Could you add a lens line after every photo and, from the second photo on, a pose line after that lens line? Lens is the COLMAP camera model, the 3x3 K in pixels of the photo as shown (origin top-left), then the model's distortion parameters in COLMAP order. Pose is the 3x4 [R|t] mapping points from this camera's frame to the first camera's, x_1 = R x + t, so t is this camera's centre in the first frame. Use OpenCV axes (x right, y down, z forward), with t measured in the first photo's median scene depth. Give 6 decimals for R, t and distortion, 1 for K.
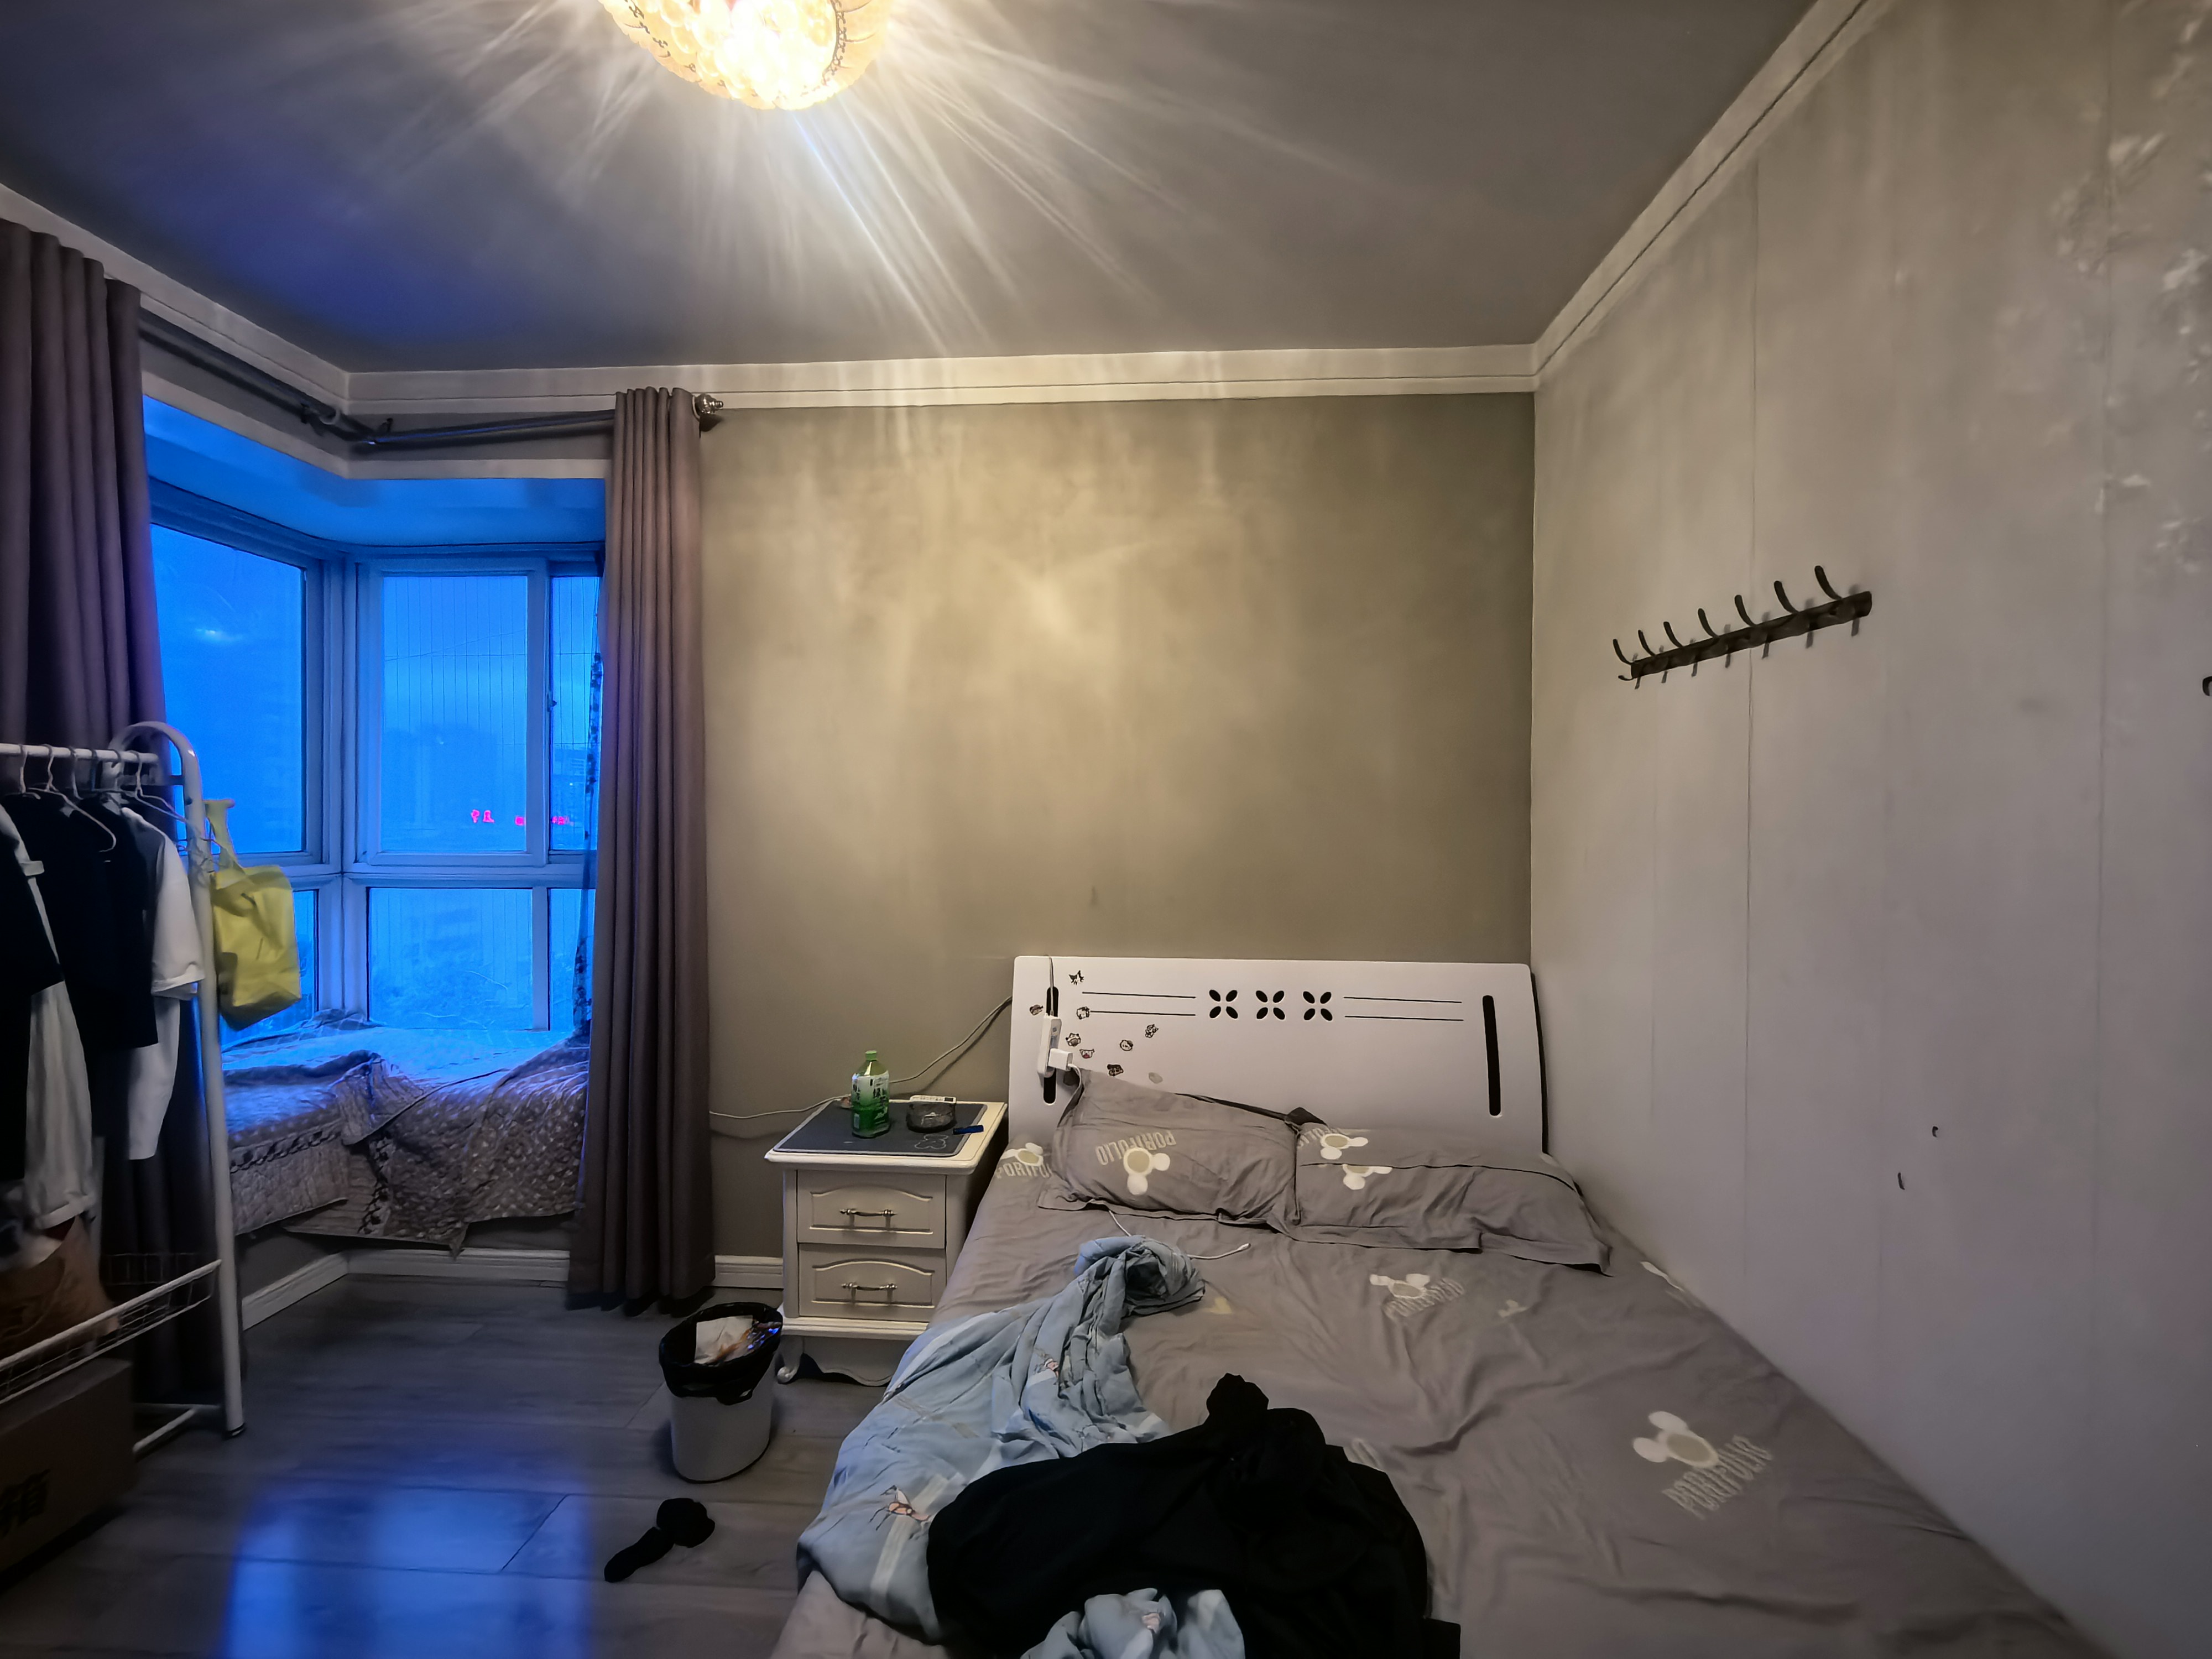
lens RADIAL K [[857.8, 0, 1100.7], [0, 857.8, 823.9], [0, 0, 1]] dist [-0.002945, -0.000044]
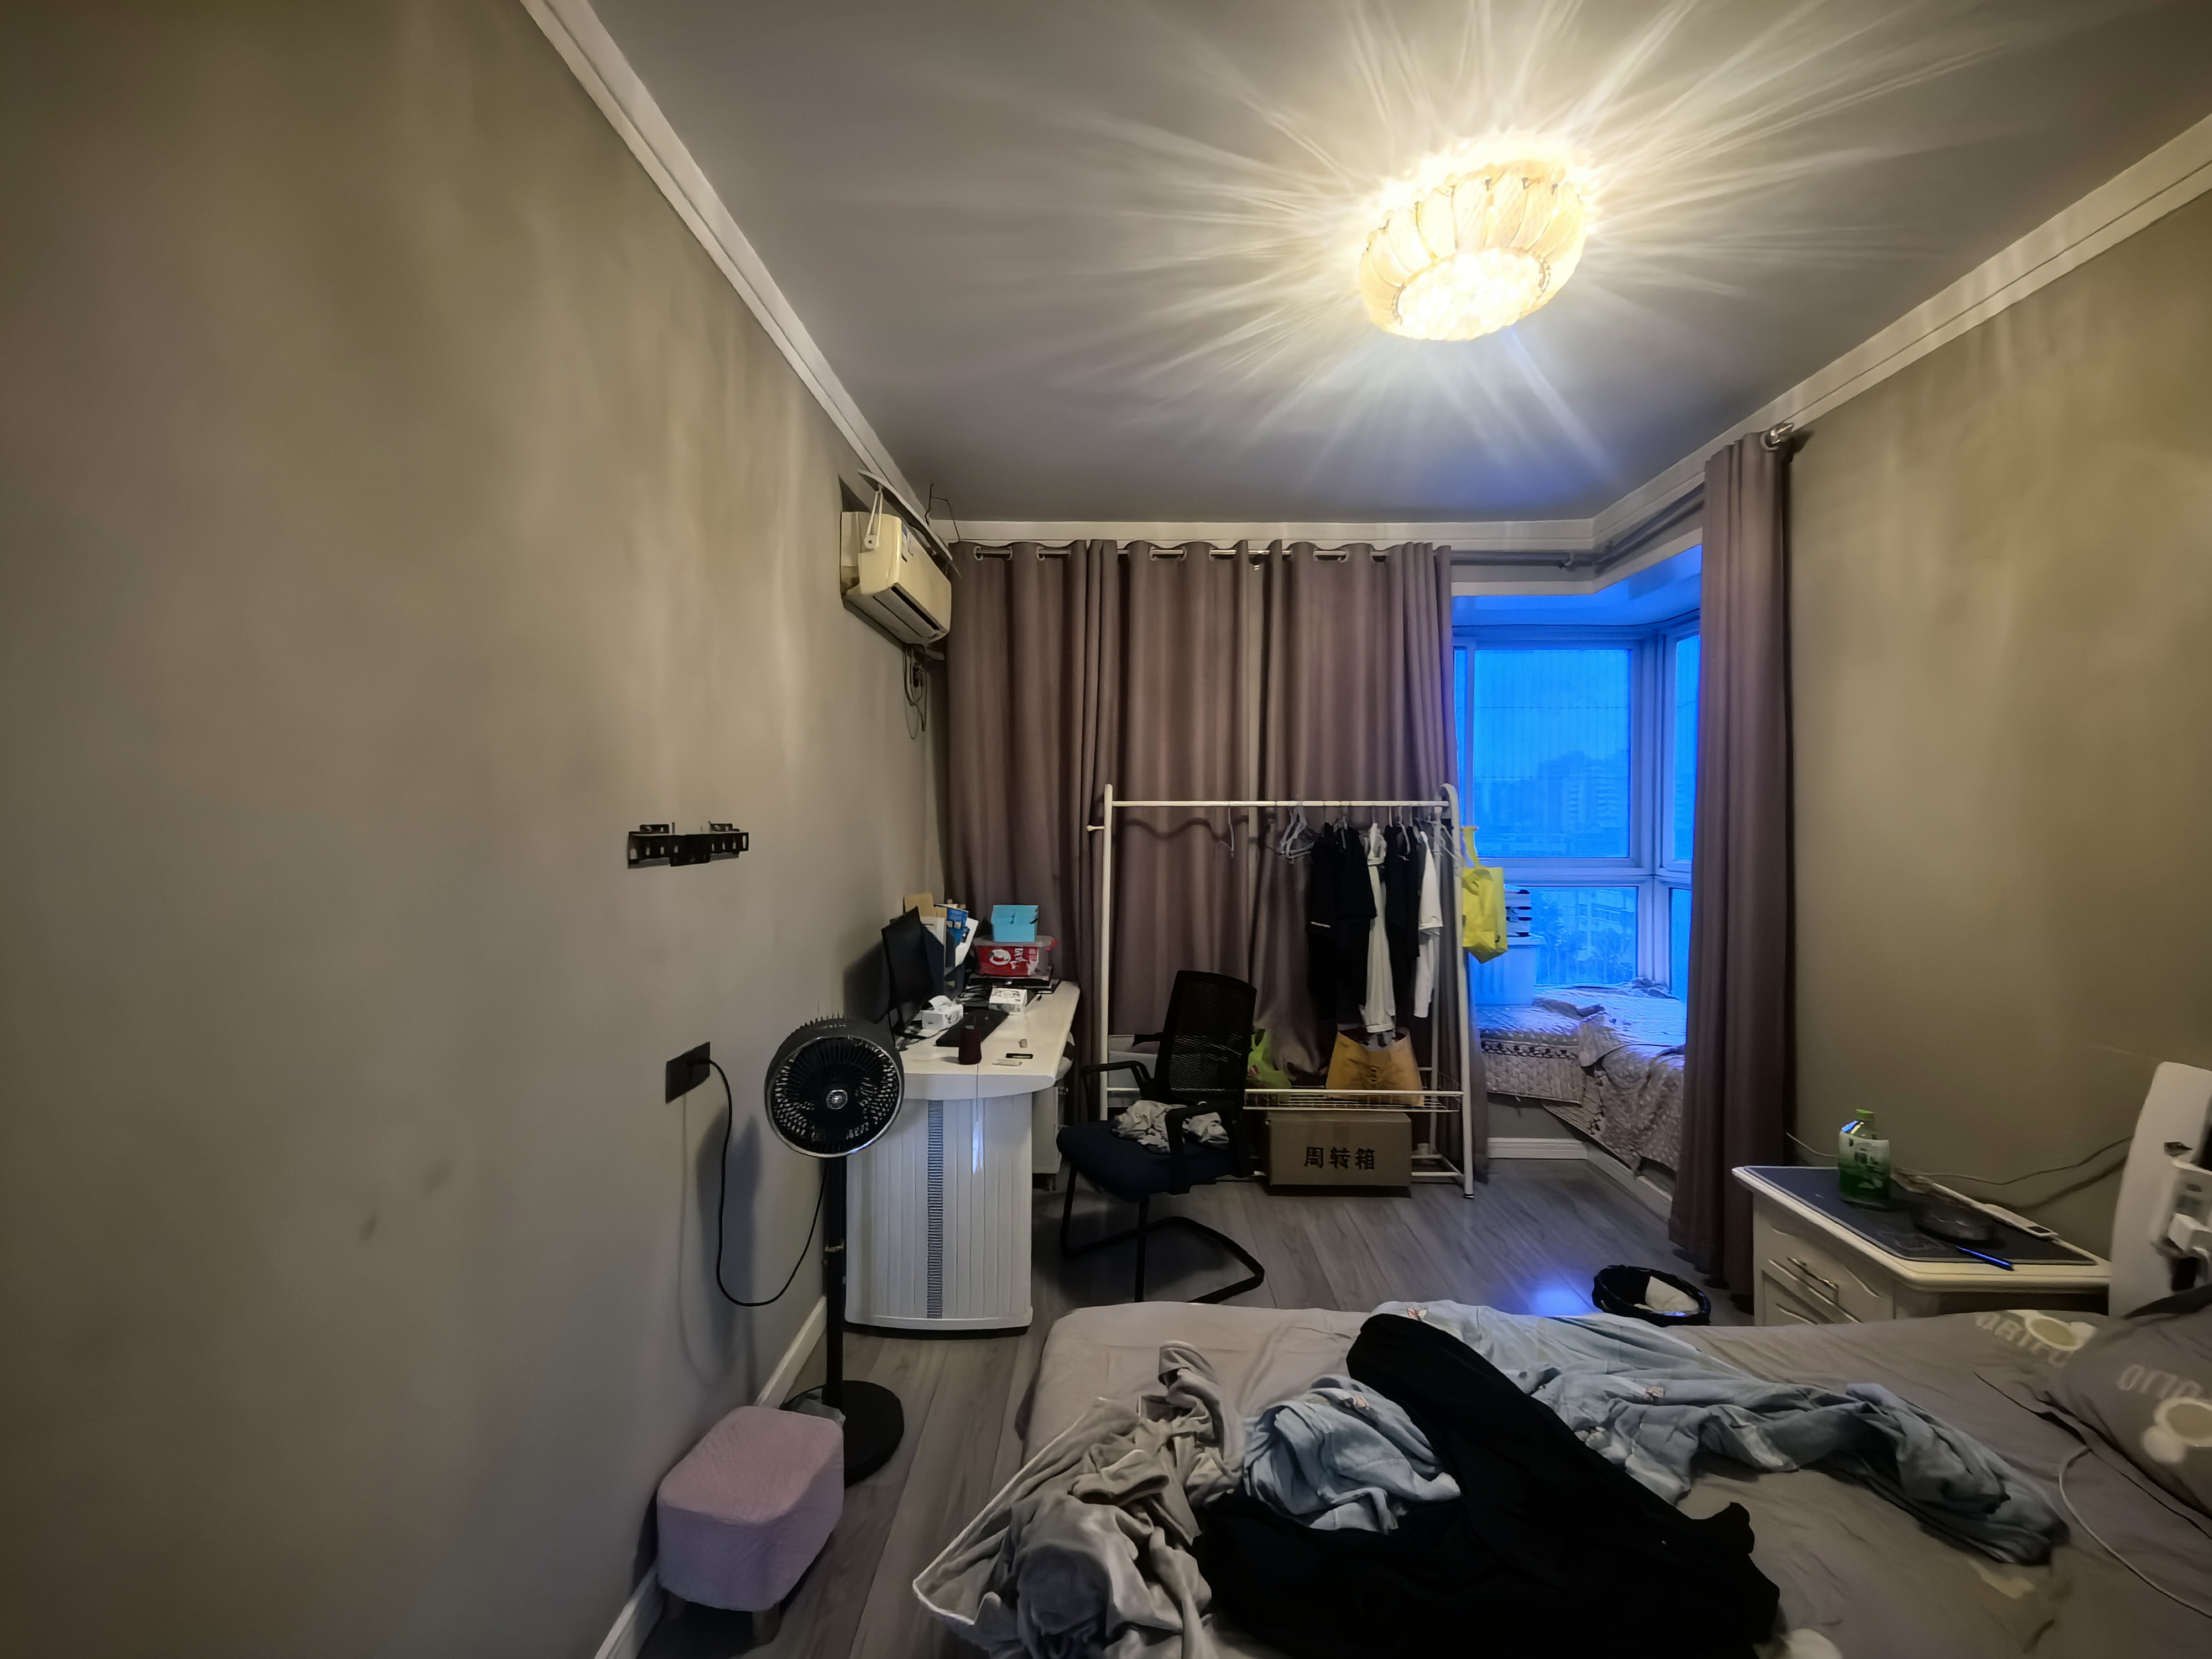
lens RADIAL K [[857.8, 0, 1103.2], [0, 857.8, 825.1], [0, 0, 1]] dist [-0.002945, -0.000044]
pose [[0.020889, 0.000698, -0.999782, 0.521531], [-0.003437, 0.999994, 0.000626, -0.022585], [0.999776, 0.003423, 0.020891, 0.175176]]
